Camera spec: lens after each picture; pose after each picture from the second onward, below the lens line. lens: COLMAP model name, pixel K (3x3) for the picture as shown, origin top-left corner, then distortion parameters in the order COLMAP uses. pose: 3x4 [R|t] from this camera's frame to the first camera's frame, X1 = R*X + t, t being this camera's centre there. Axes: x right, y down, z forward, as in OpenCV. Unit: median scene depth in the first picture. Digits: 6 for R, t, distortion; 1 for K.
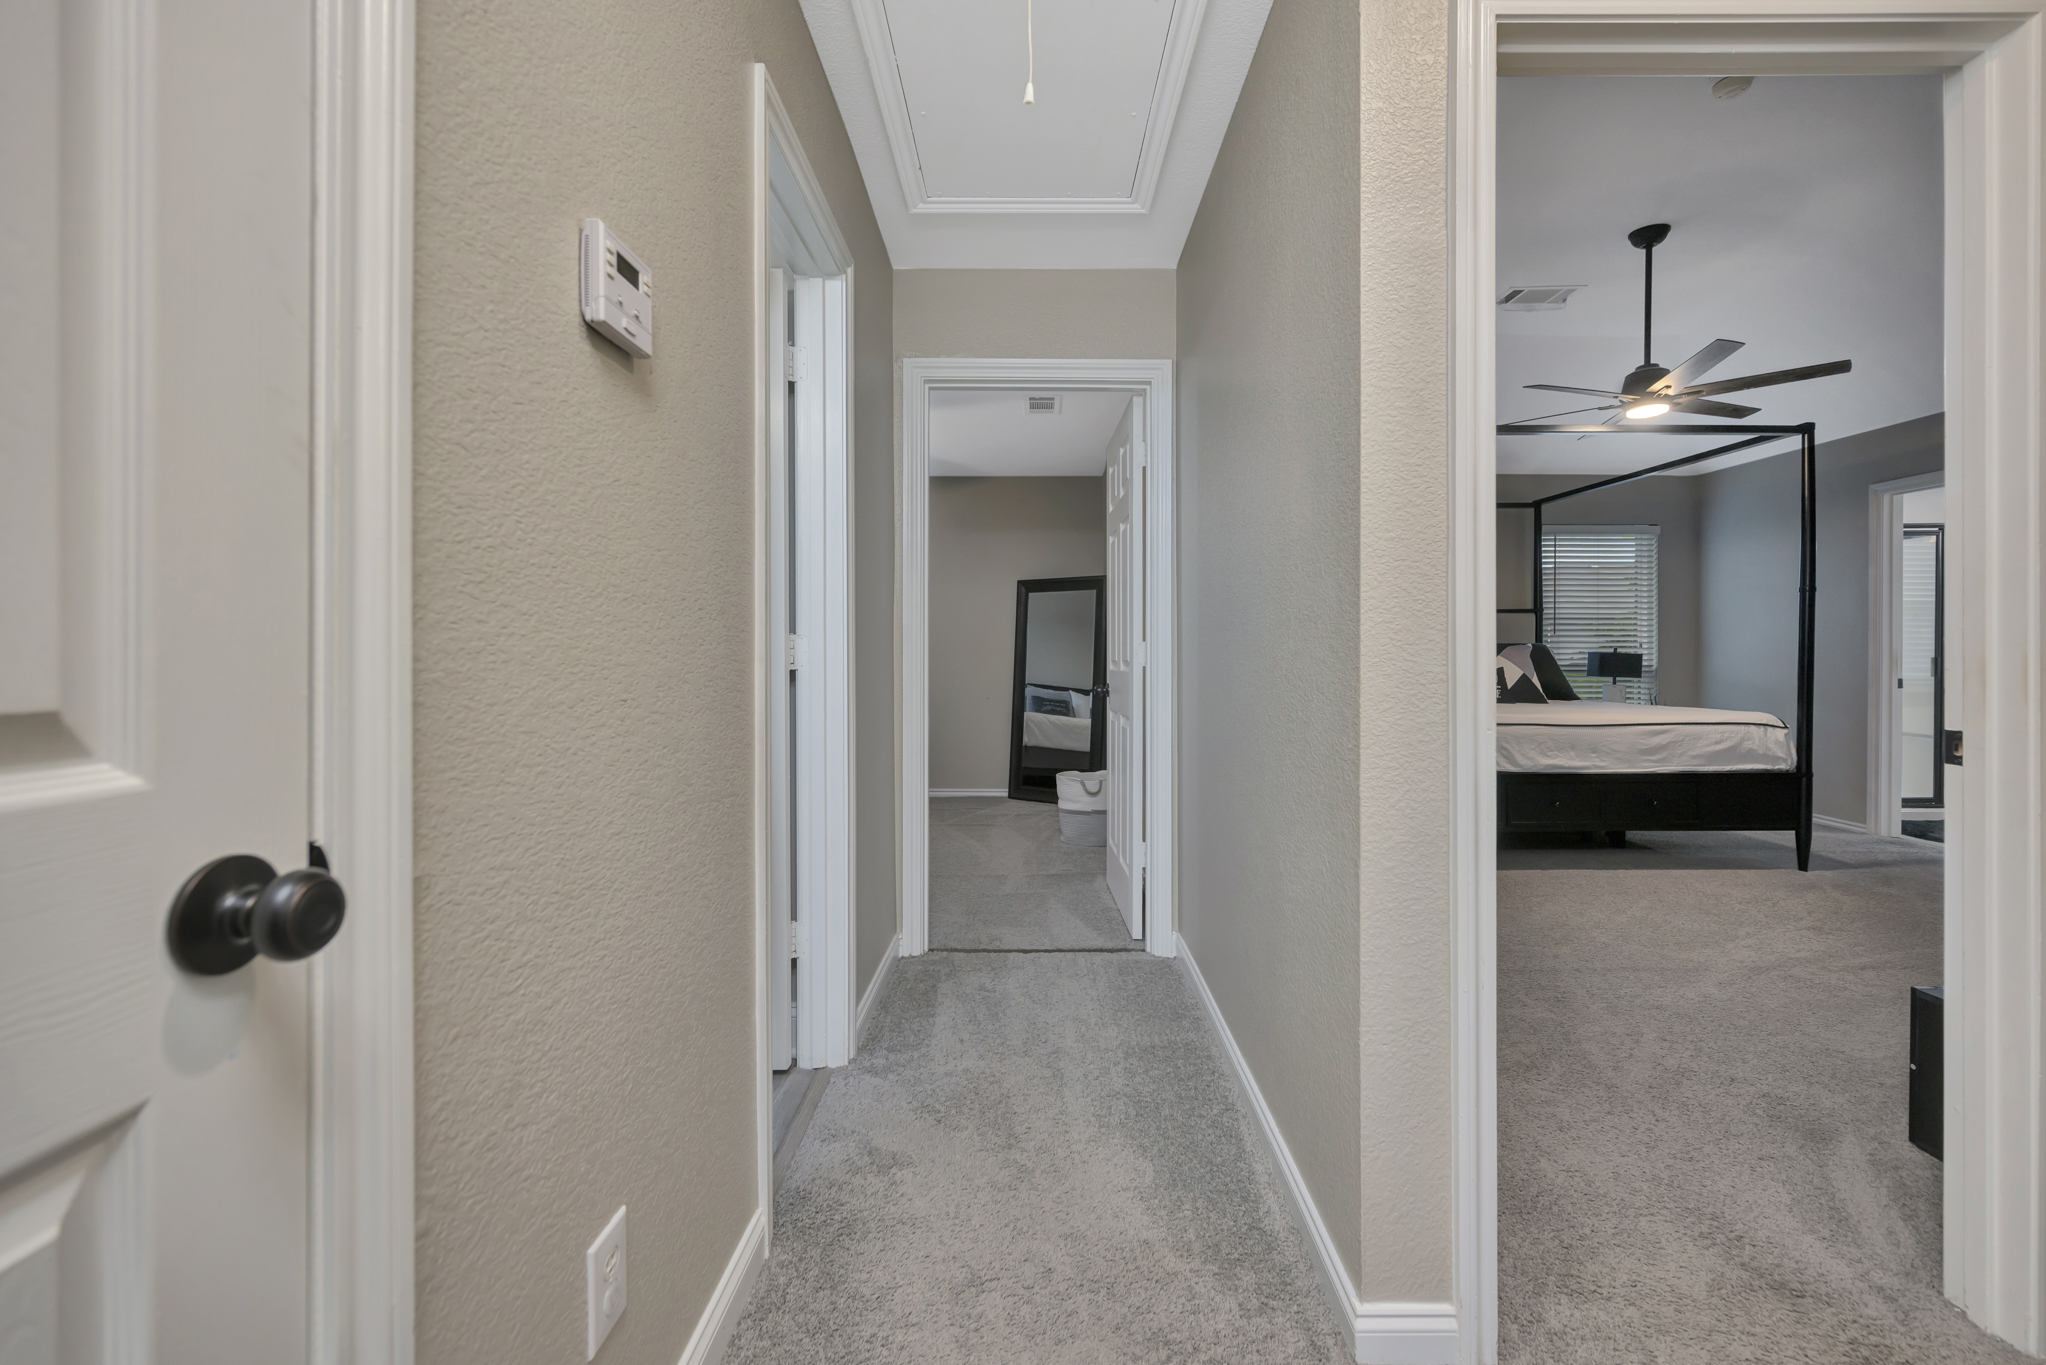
lens RADIAL K [[838.1, 0, 1030.6], [0, 838.1, 658.9], [0, 0, 1]] dist [-0.002421, -0.000270]
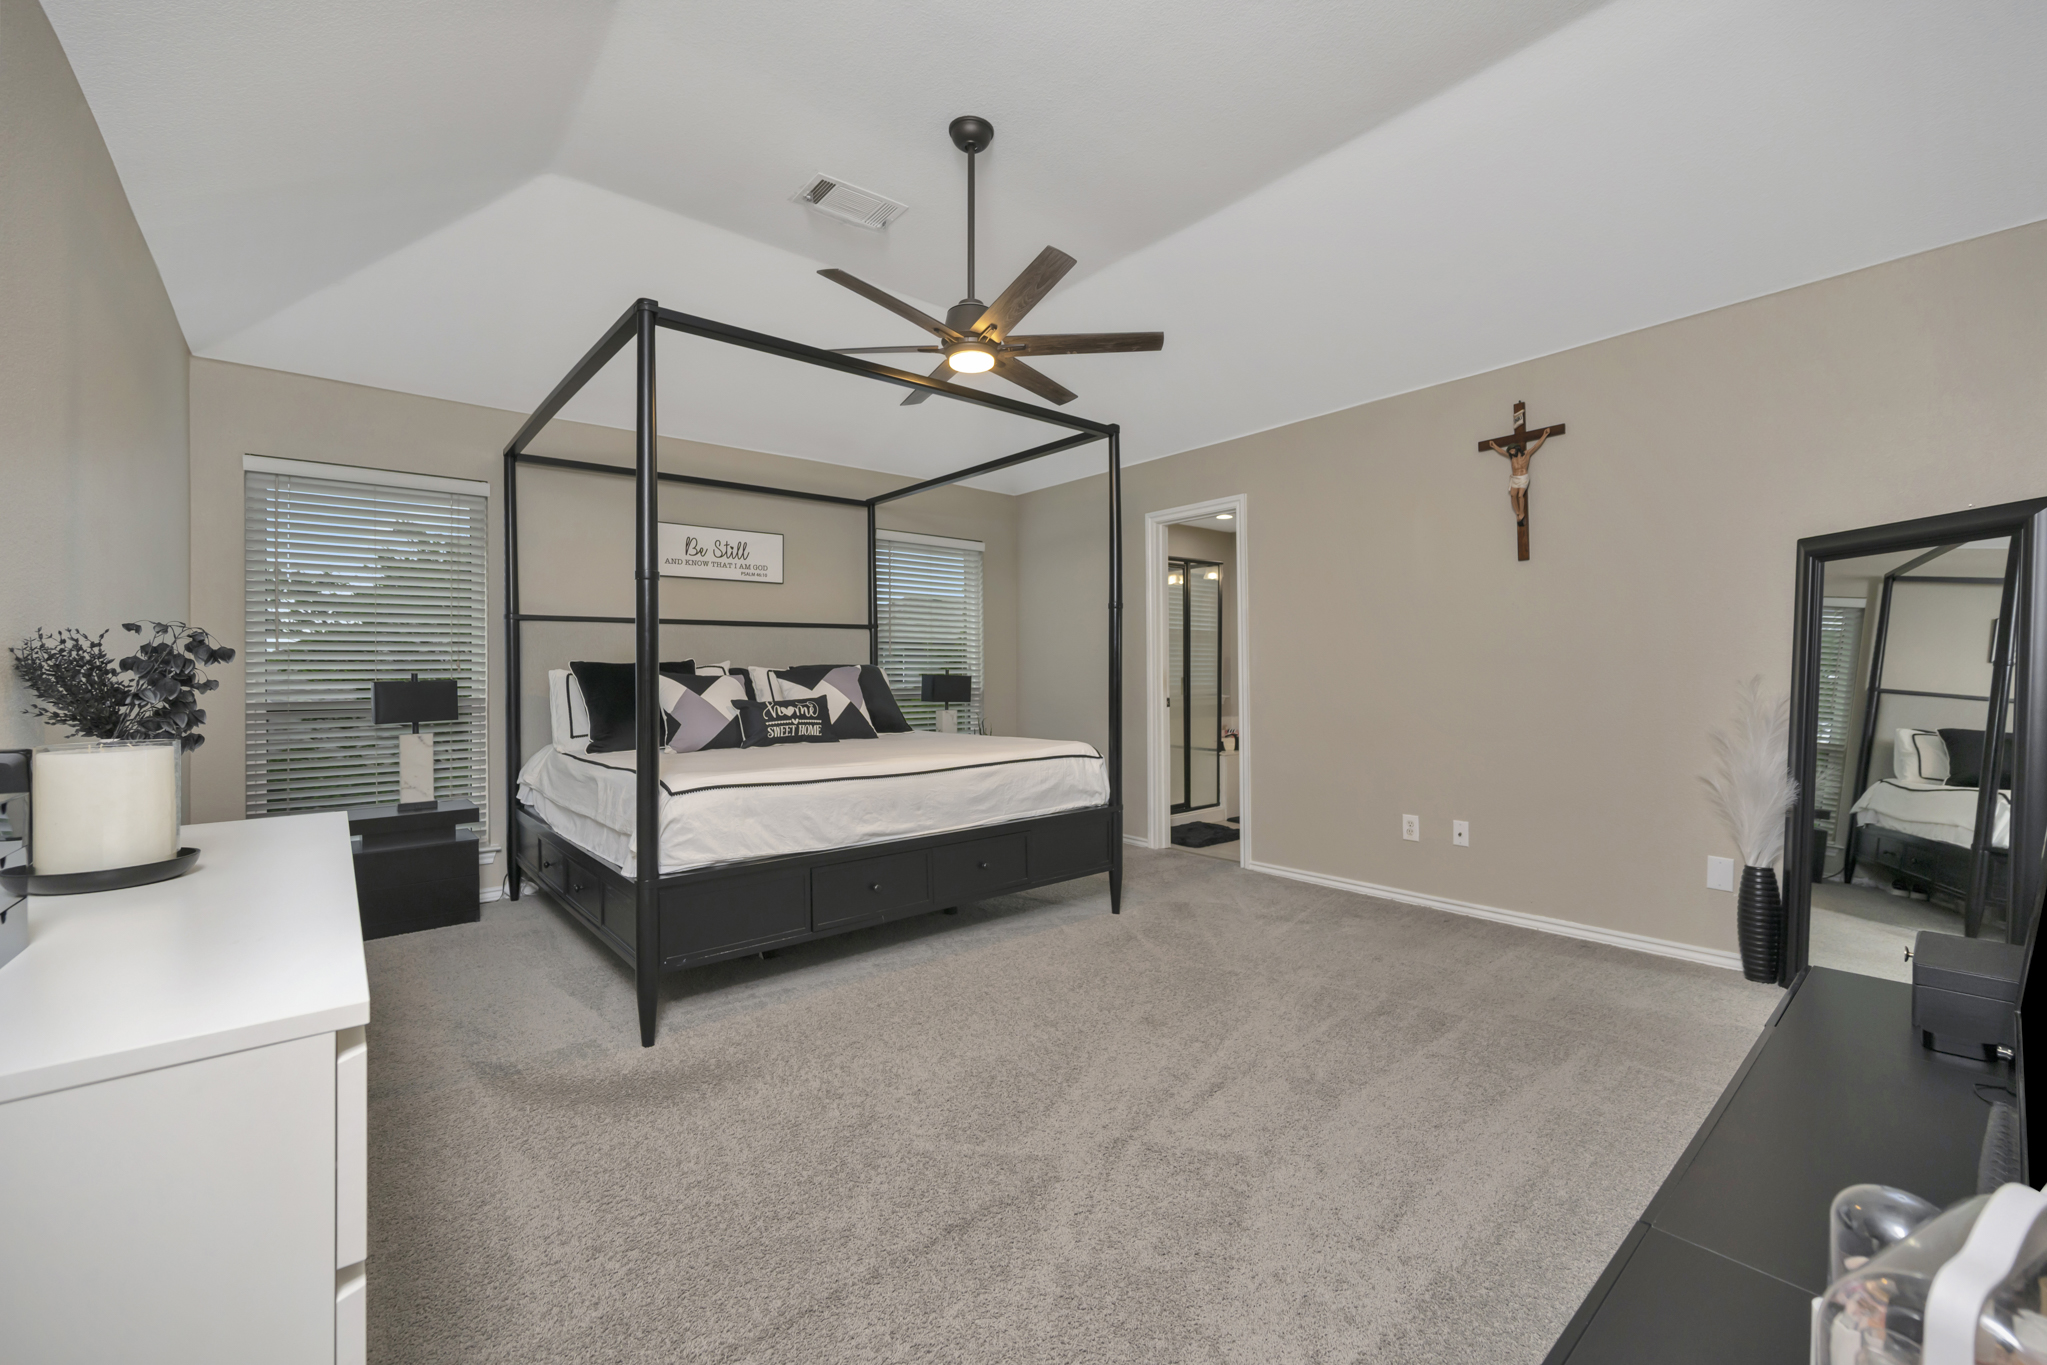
lens RADIAL K [[830.2, 0, 1031.1], [0, 830.2, 669.1], [0, 0, 1]] dist [-0.000426, -0.000250]
pose [[0.763888, -0.003019, 0.645341, 0.265889], [0.012383, 0.999874, -0.009980, -0.005204], [-0.645230, 0.015615, 0.763829, 0.359728]]
